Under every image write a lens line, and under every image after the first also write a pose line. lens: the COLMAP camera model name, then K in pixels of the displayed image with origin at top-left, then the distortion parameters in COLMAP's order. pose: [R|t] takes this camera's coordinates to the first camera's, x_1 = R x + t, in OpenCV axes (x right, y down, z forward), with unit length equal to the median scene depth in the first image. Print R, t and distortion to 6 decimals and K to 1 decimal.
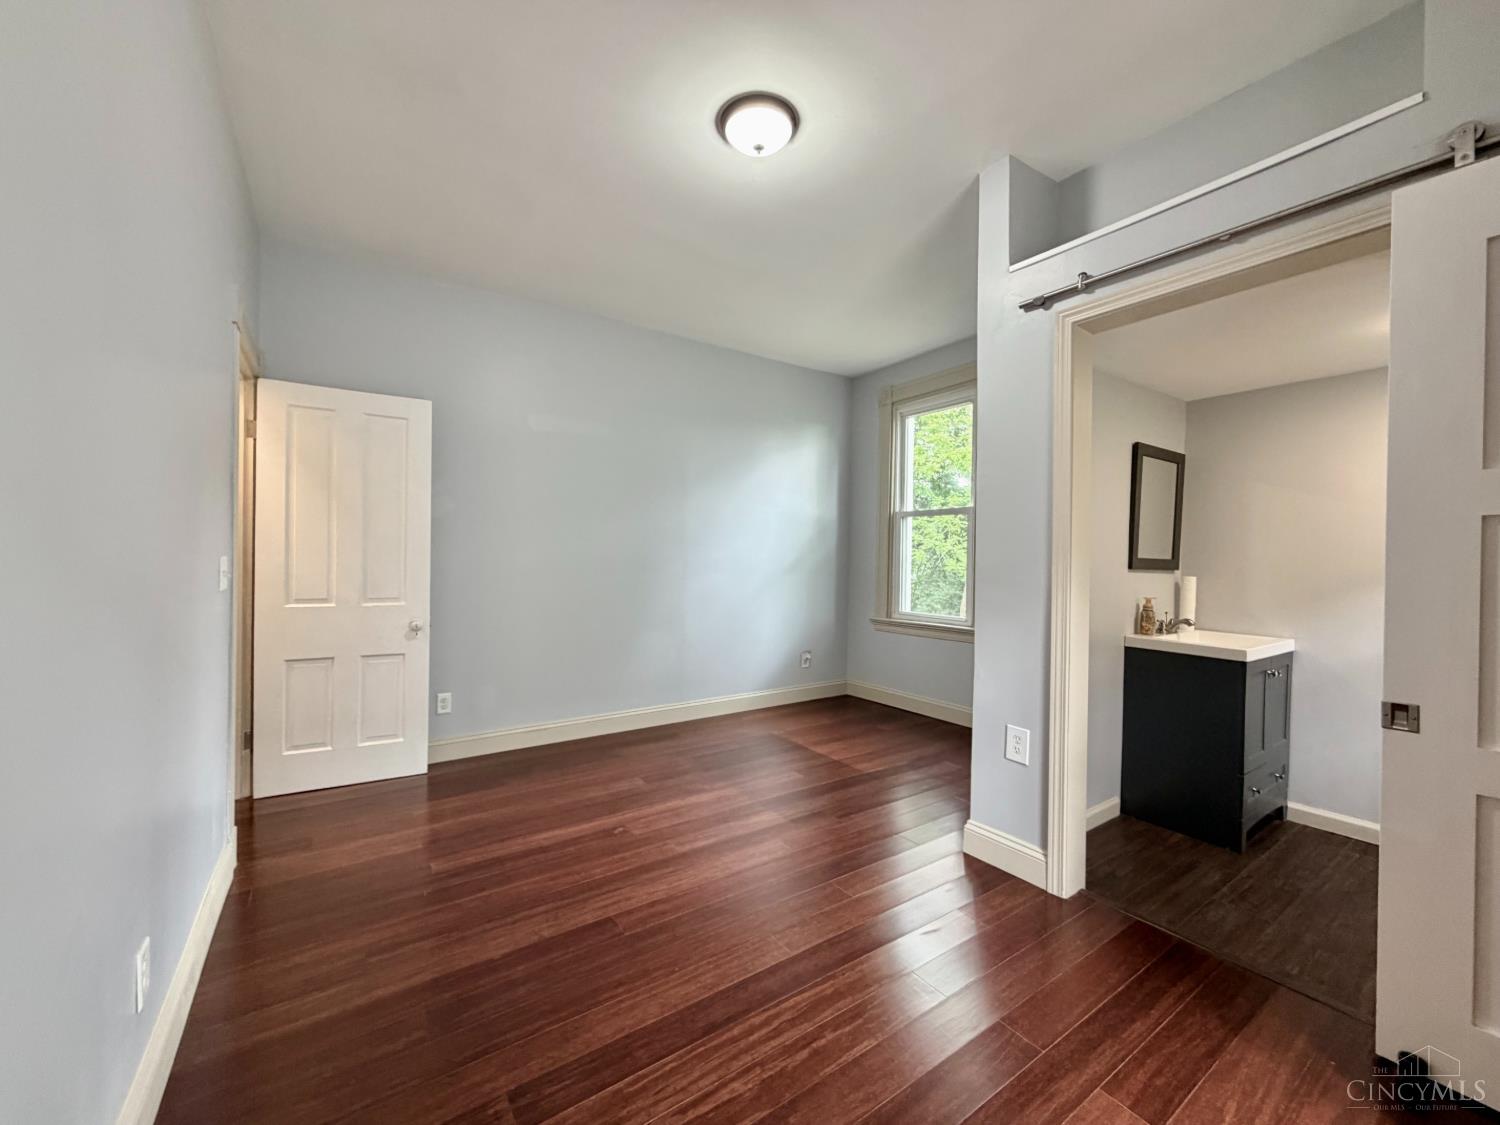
lens RADIAL K [[599.1, 0, 747.2], [0, 599.1, 558.0], [0, 0, 1]] dist [0.001088, 0.000104]
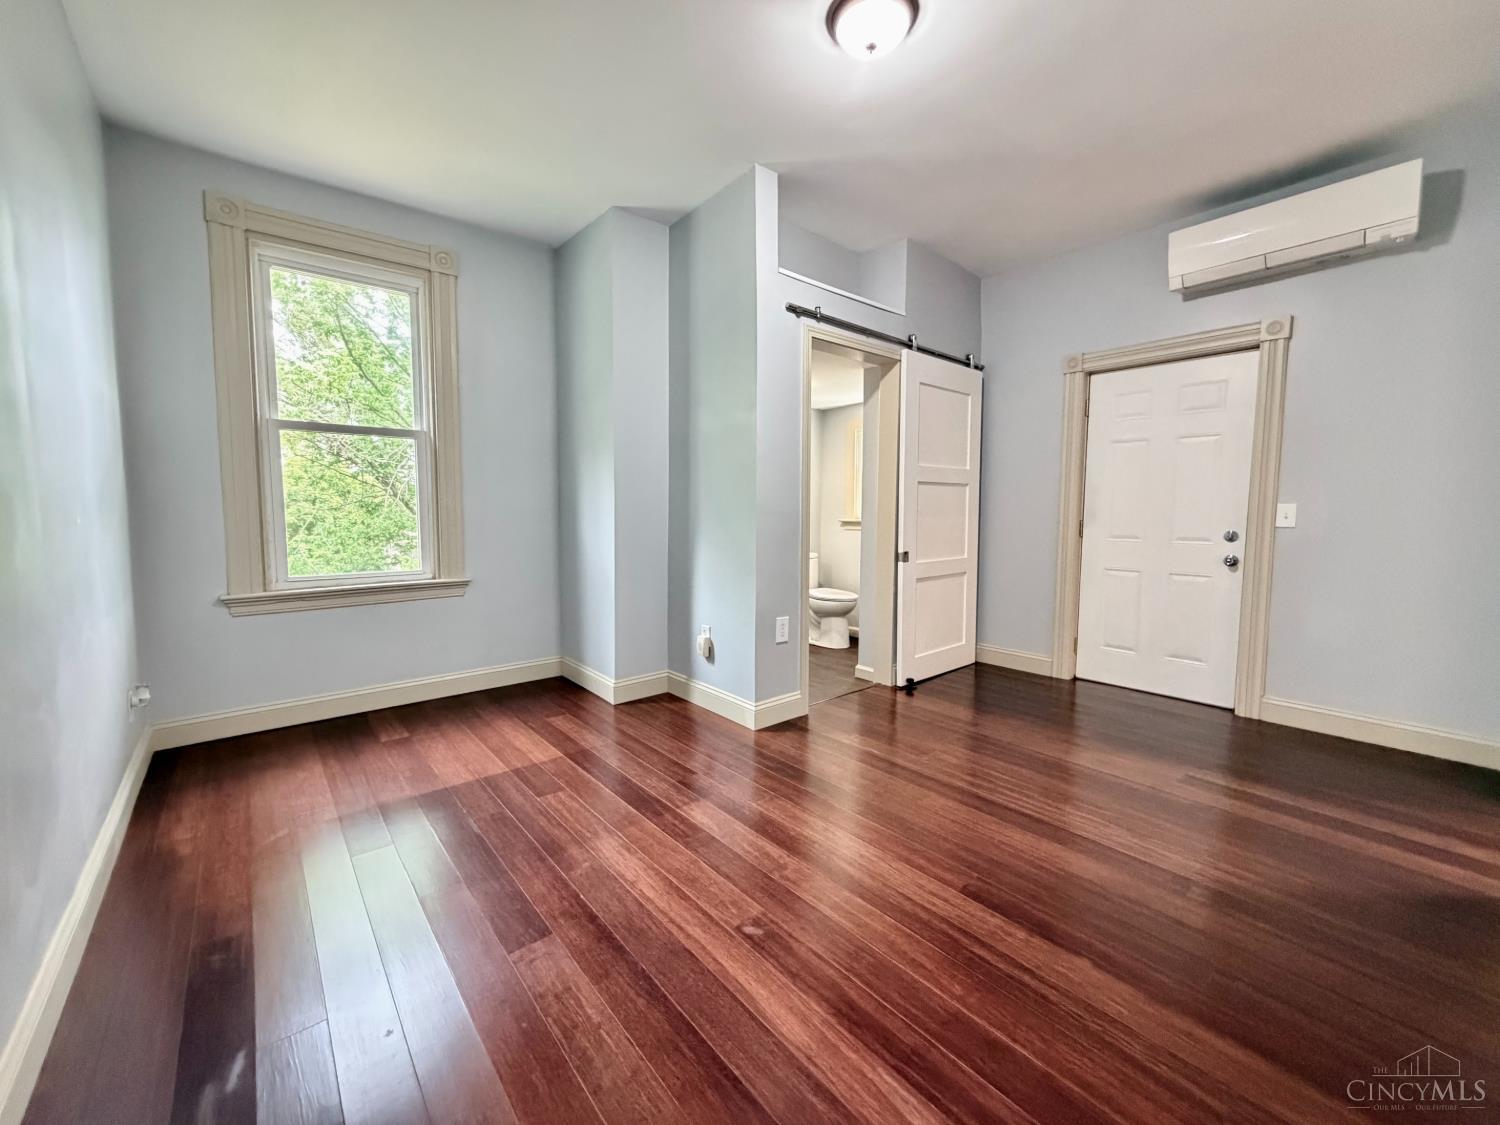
lens RADIAL K [[599.1, 0, 747.2], [0, 599.1, 558.0], [0, 0, 1]] dist [0.001088, 0.000104]
pose [[-0.089519, -0.097287, 0.991222, -0.919278], [-0.002120, 0.995234, 0.097489, 0.010239], [-0.995983, 0.006626, -0.089298, 1.227982]]
